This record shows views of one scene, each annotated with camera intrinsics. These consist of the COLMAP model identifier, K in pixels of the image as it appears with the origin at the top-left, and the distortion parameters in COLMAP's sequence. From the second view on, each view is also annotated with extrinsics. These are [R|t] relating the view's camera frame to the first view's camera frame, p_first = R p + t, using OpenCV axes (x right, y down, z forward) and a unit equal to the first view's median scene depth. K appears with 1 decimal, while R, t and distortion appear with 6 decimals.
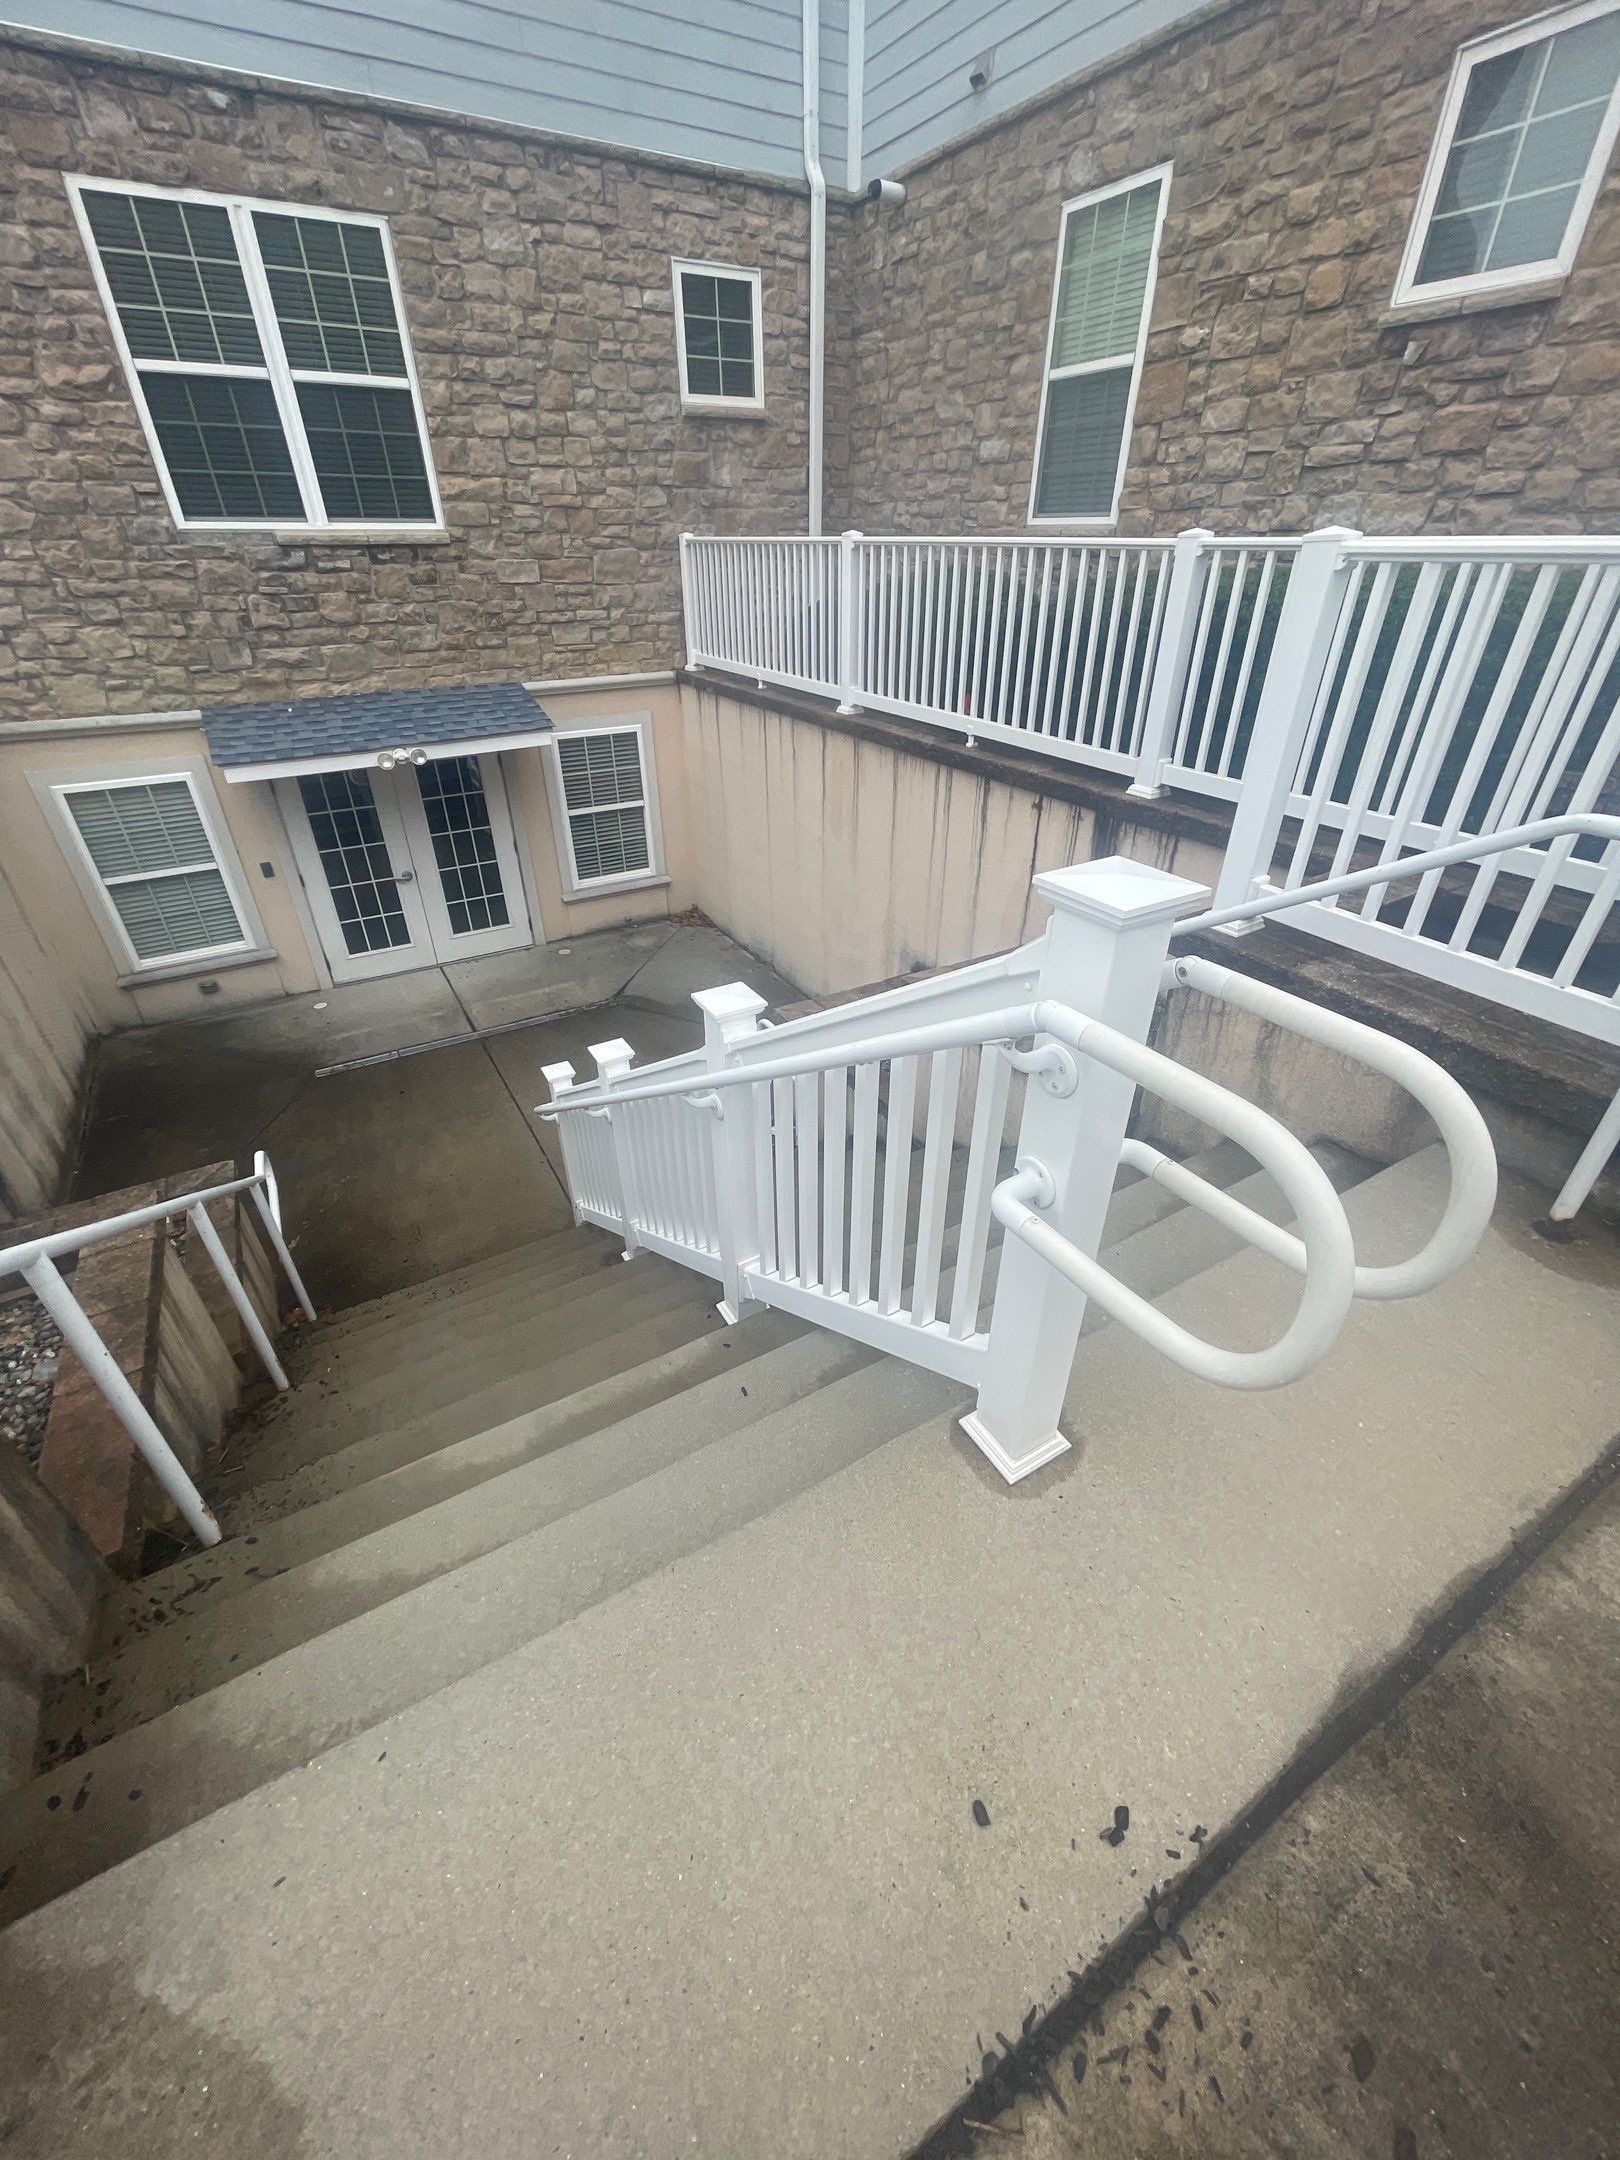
lens RADIAL K [[861.0, 0, 806.7], [0, 861.0, 1063.1], [0, 0, 1]] dist [0.001958, 0.000689]
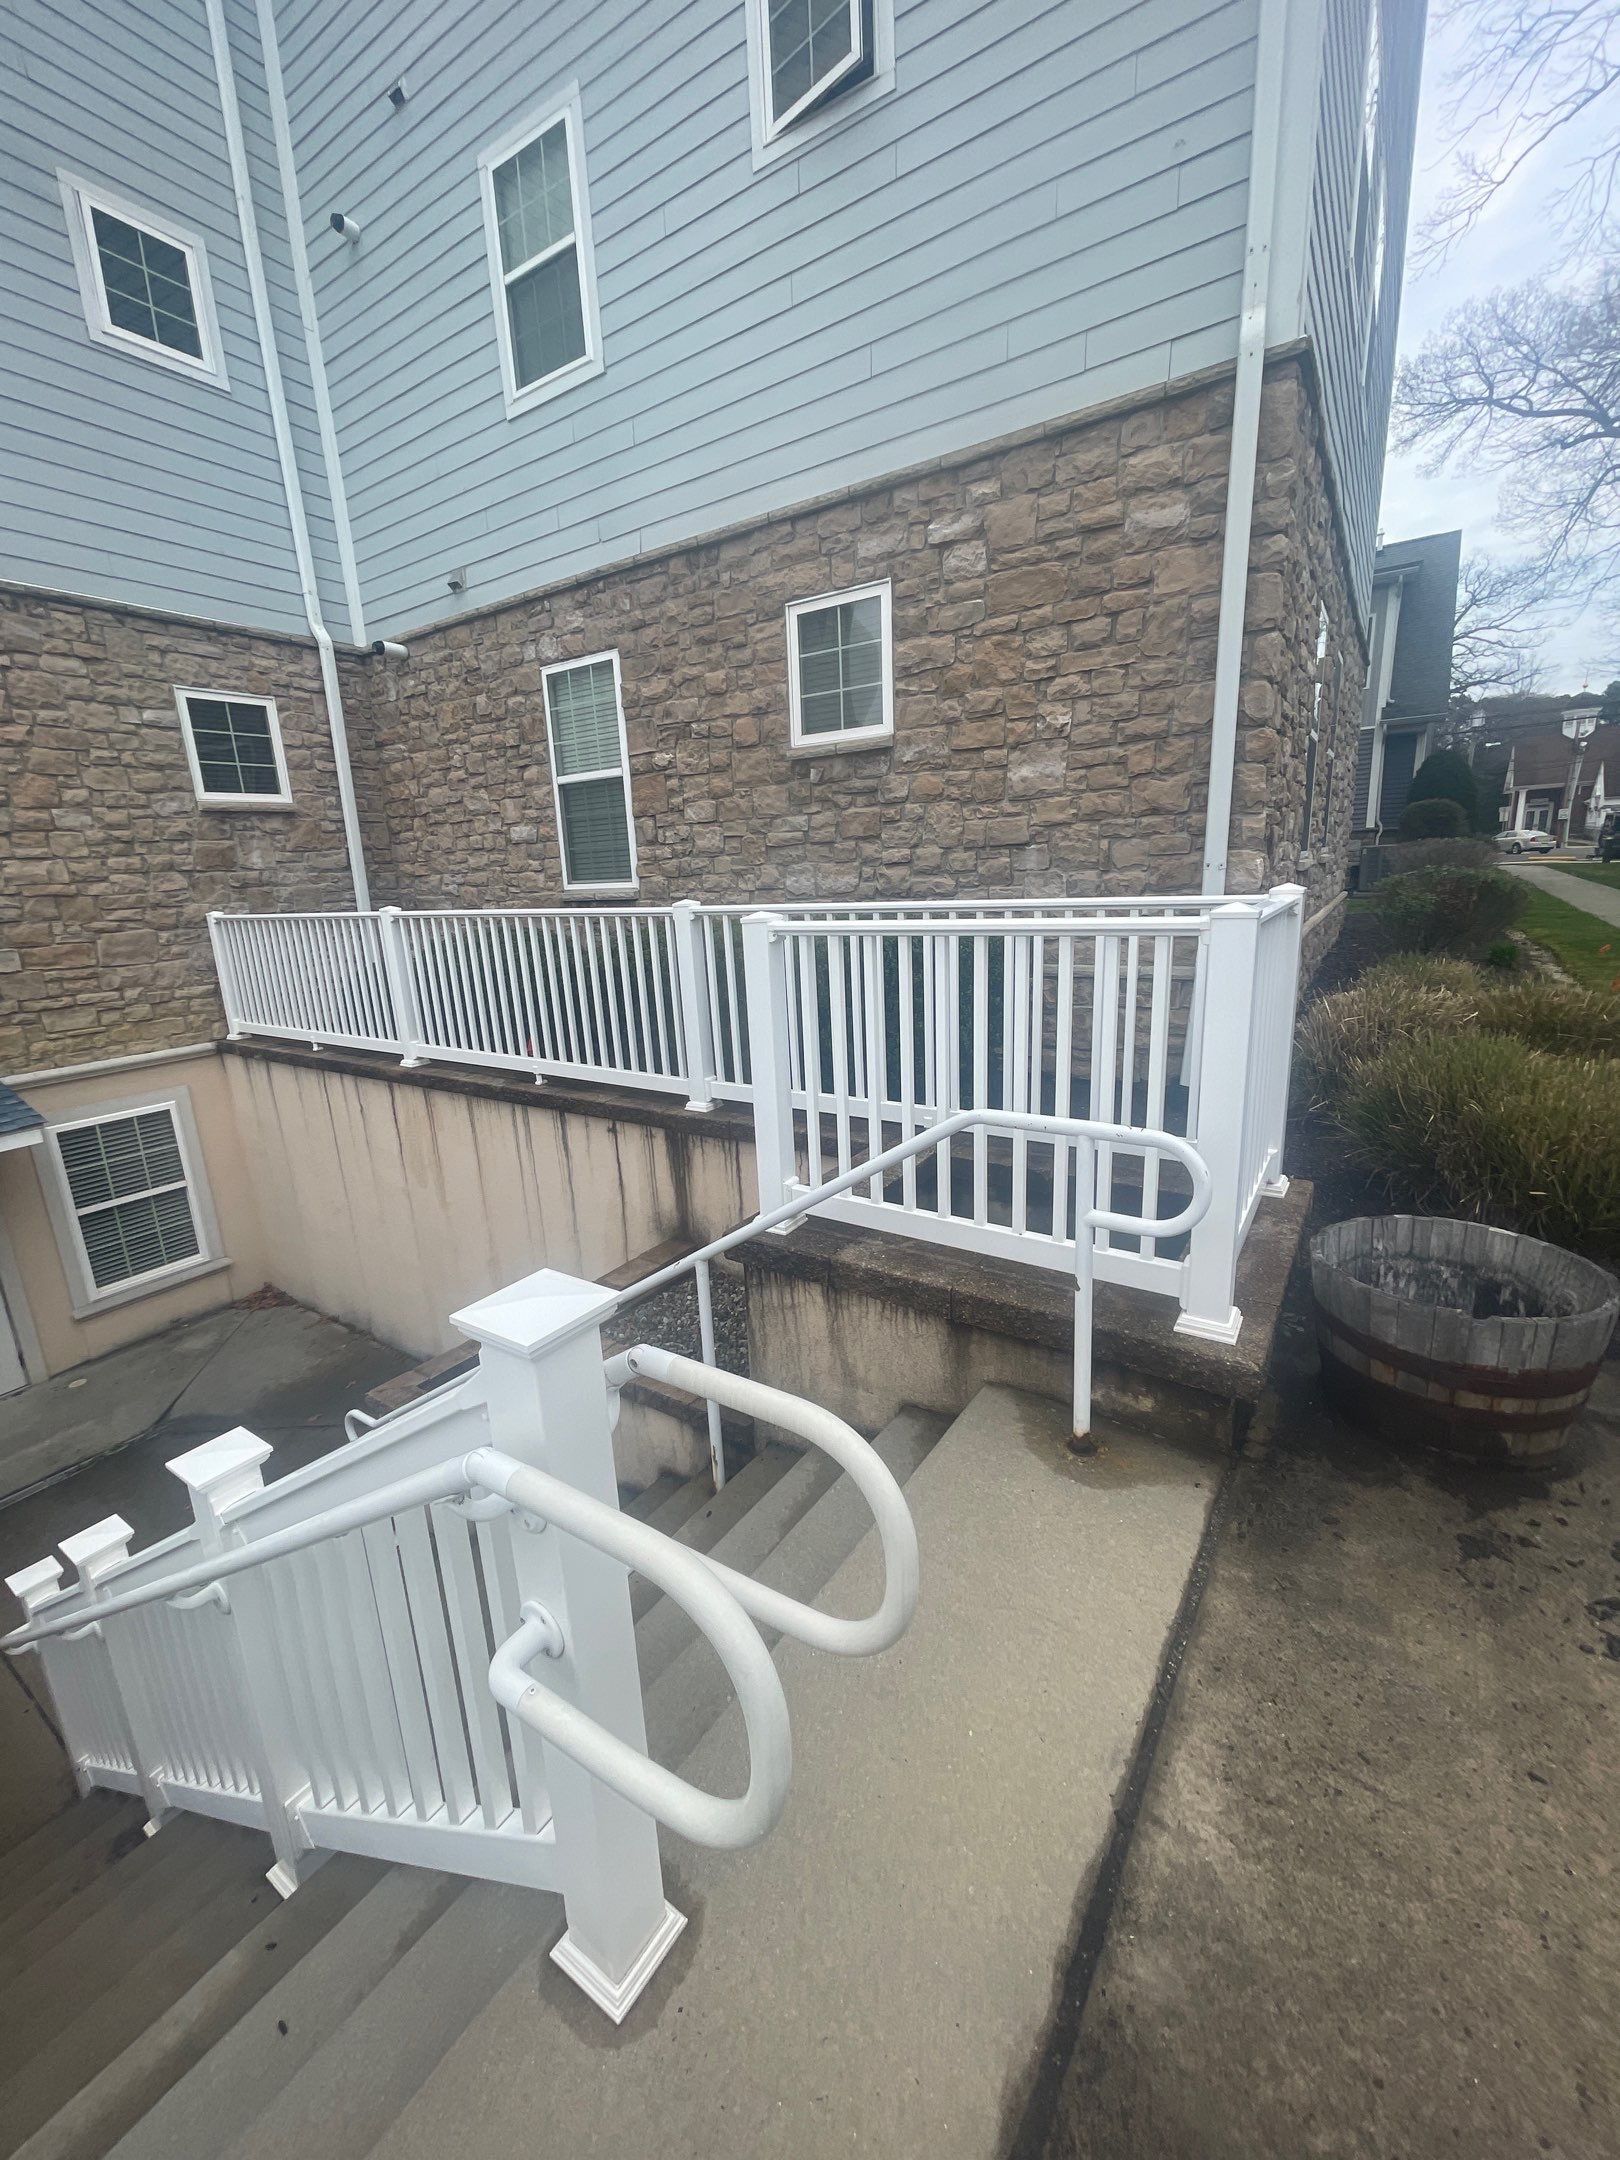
lens RADIAL K [[861.0, 0, 802.3], [0, 861.0, 1070.3], [0, 0, 1]] dist [0.001958, 0.000689]
pose [[0.906328, -0.132836, 0.401153, 0.060445], [0.254089, 0.929837, -0.266161, -0.025383], [-0.337651, 0.343158, 0.876490, -0.021007]]
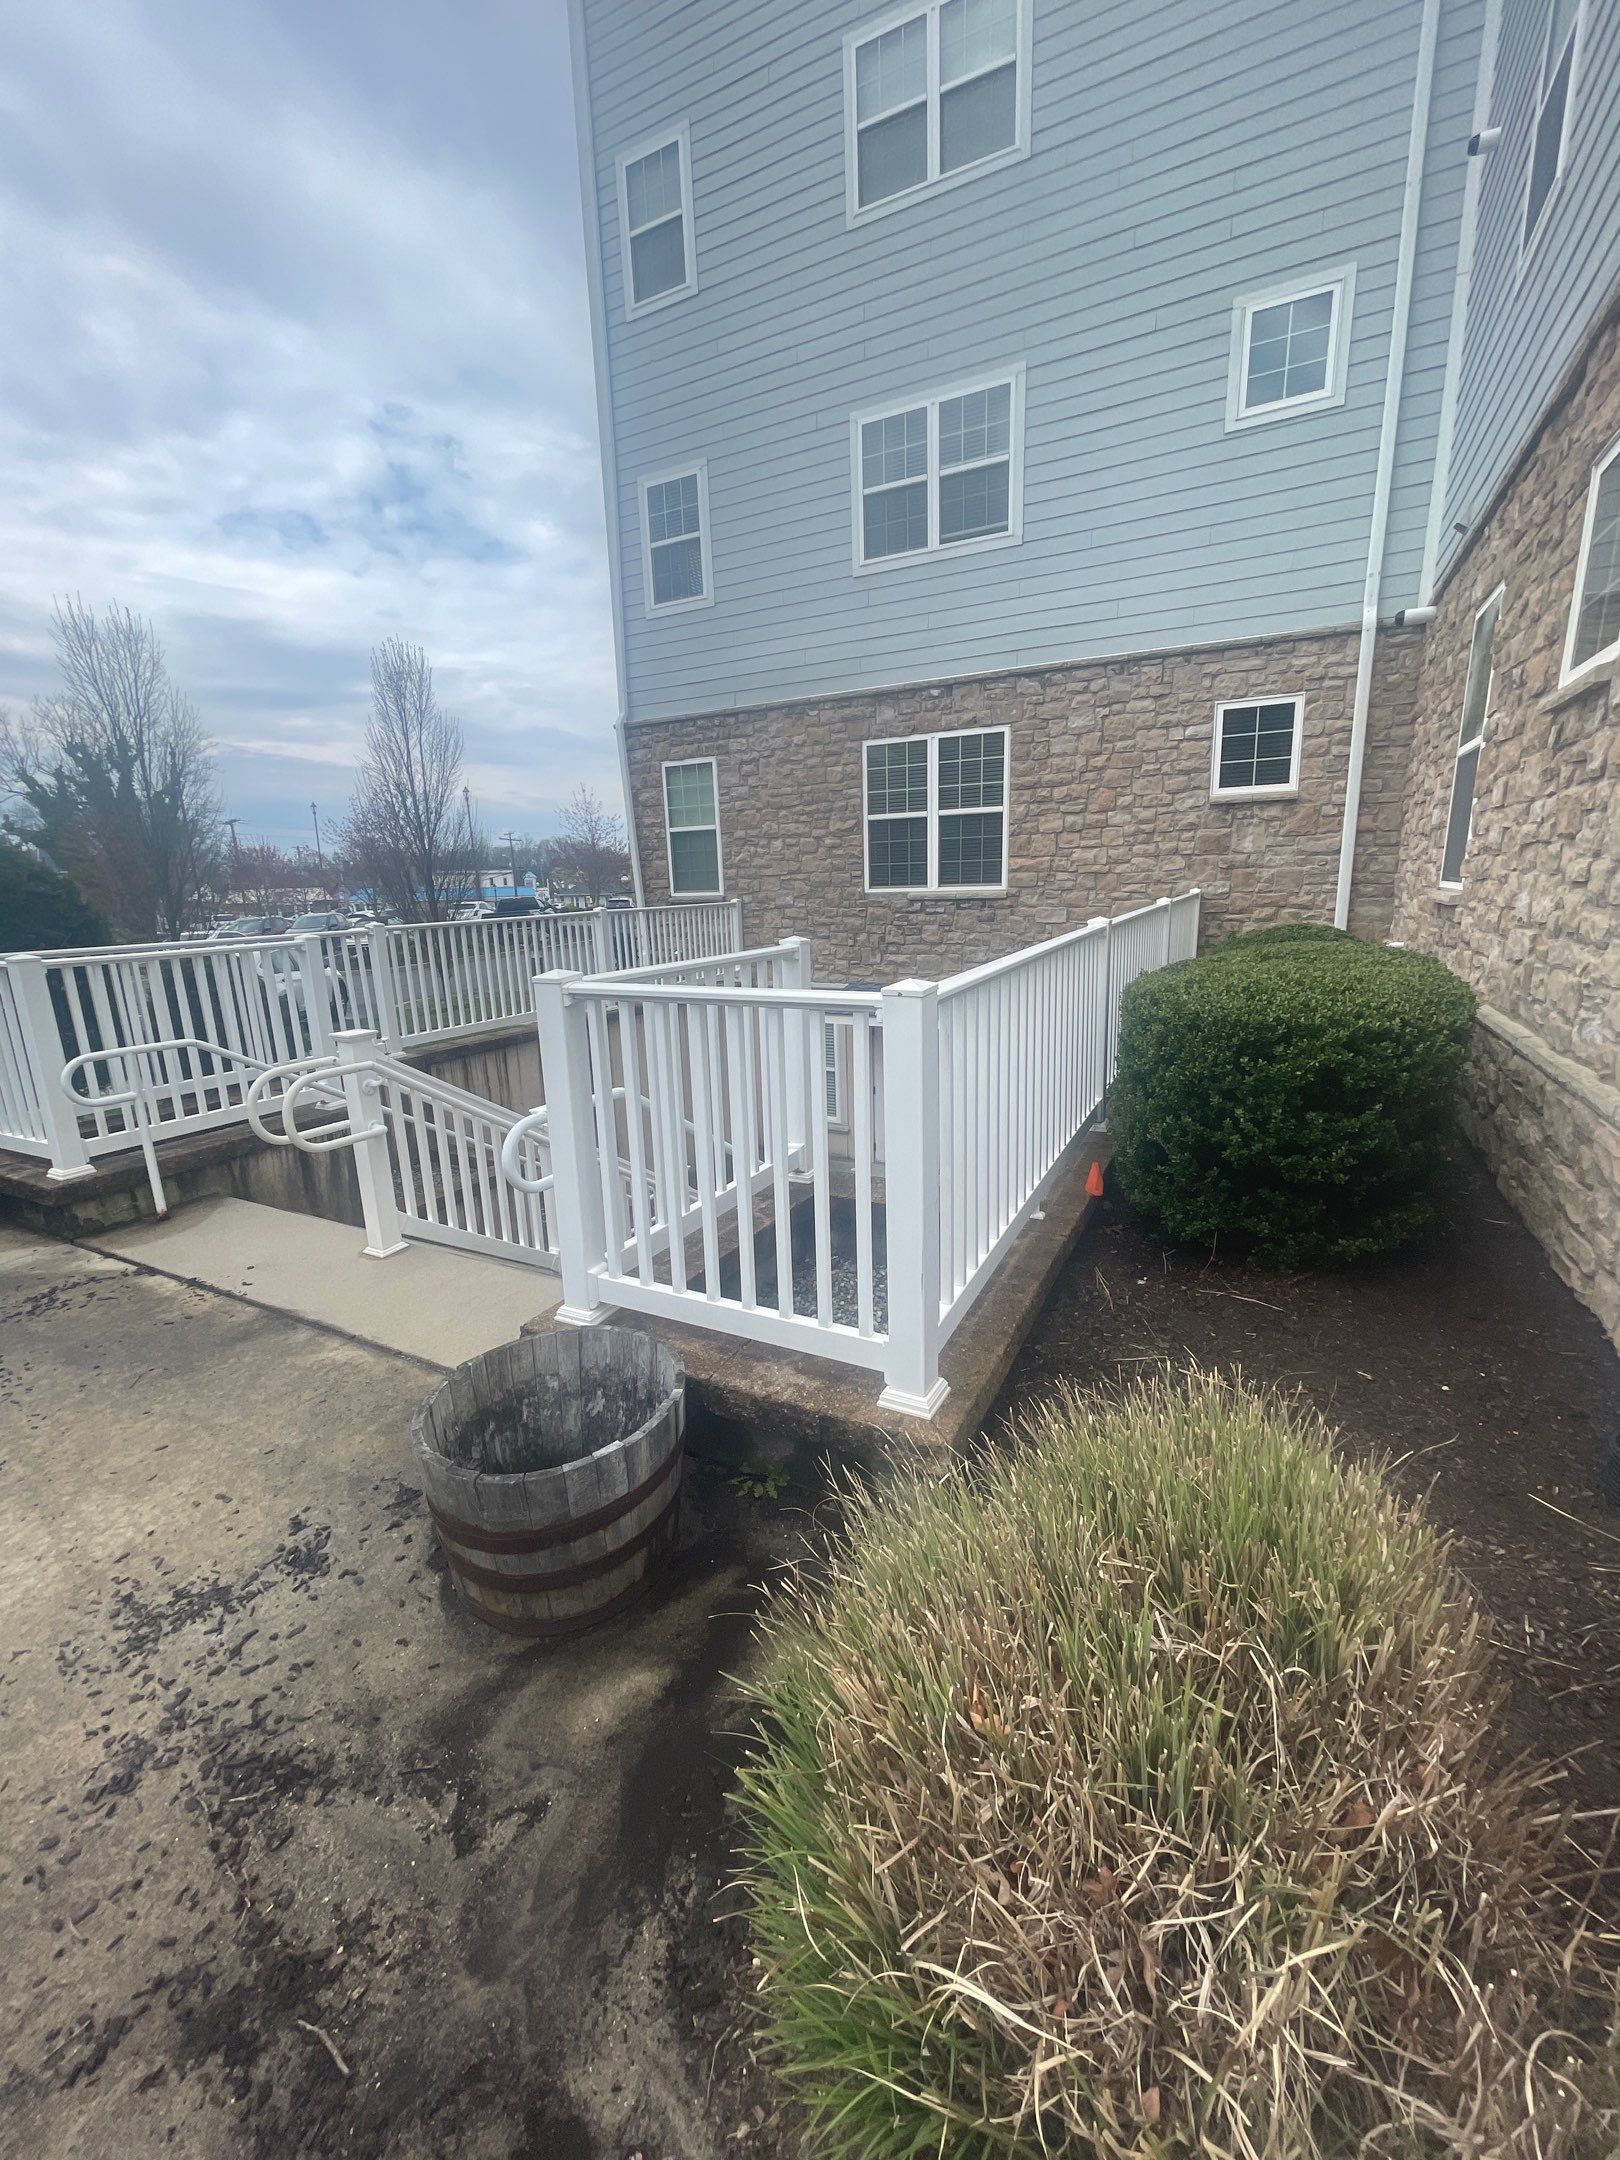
lens RADIAL K [[861.0, 0, 819.6], [0, 861.0, 1068.1], [0, 0, 1]] dist [0.001958, 0.000689]
pose [[0.529689, 0.171694, -0.830633, 0.771221], [-0.421214, 0.903256, -0.081900, -0.099708], [0.736212, 0.393256, 0.550765, 0.084655]]
